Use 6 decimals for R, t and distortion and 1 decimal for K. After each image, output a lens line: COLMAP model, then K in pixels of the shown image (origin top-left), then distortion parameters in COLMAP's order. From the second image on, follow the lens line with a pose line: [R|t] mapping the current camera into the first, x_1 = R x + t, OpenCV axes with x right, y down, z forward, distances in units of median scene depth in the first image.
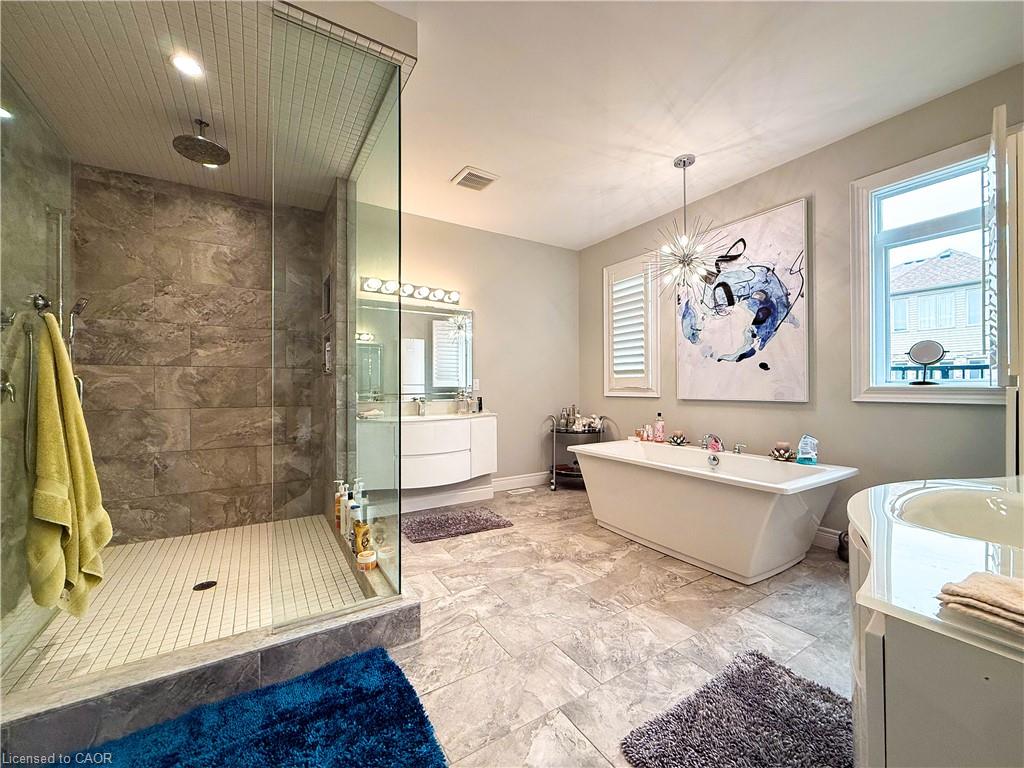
lens RADIAL K [[406.2, 0, 510.4], [0, 406.2, 384.1], [0, 0, 1]] dist [0.000399, -0.000053]
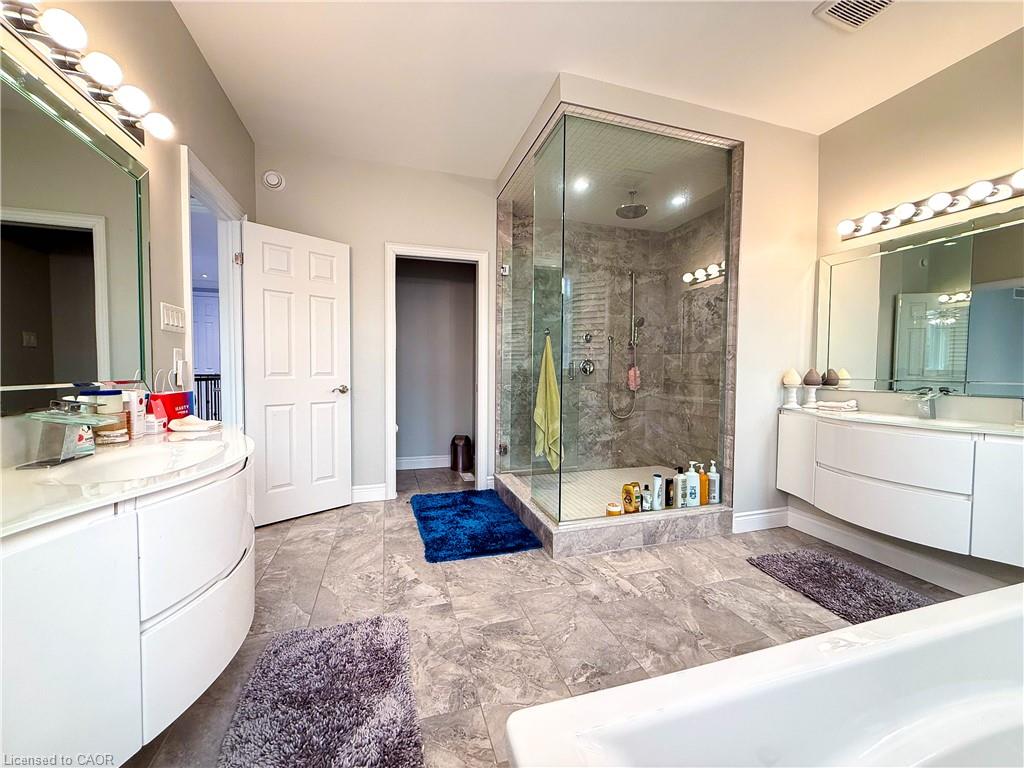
lens RADIAL K [[406.2, 0, 510.4], [0, 406.2, 384.1], [0, 0, 1]] dist [0.000399, -0.000053]
pose [[-0.253511, 0.039502, -0.966526, 0.916350], [-0.001177, 0.999153, 0.041144, 0.006745], [0.967332, 0.011568, -0.253249, 1.034089]]
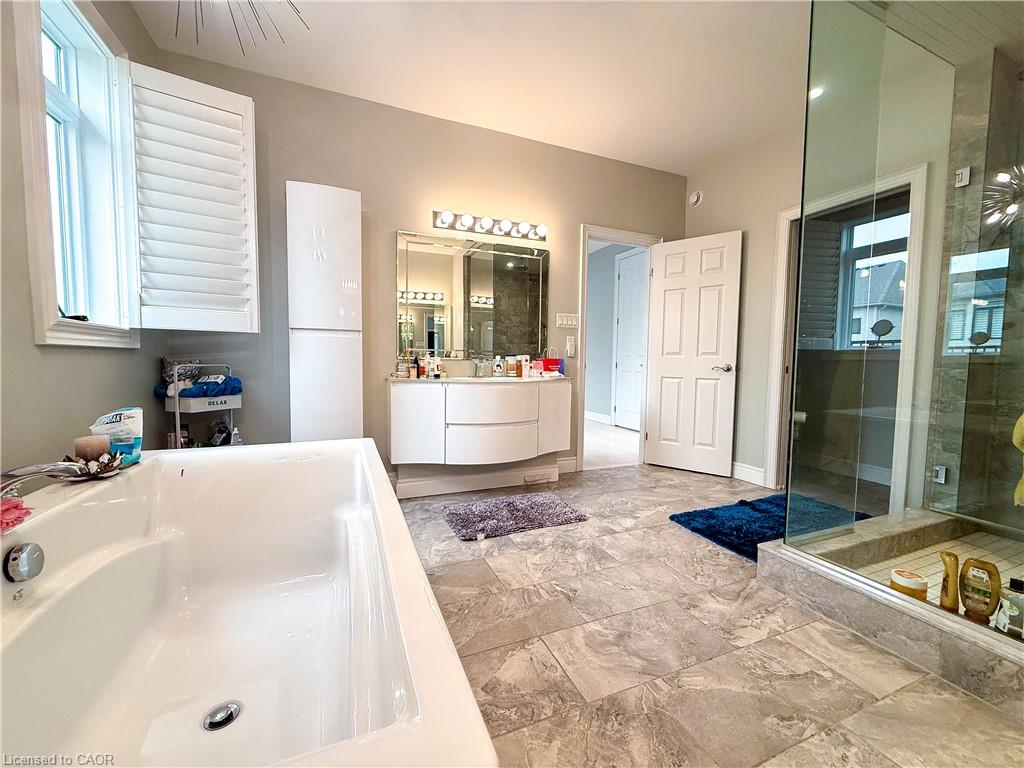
lens RADIAL K [[406.2, 0, 510.4], [0, 406.2, 384.1], [0, 0, 1]] dist [0.000399, -0.000053]
pose [[-0.986449, -0.017762, 0.163107, 0.199789], [-0.009392, 0.998606, 0.051942, 0.076753], [-0.163802, 0.049706, -0.985240, 1.804644]]
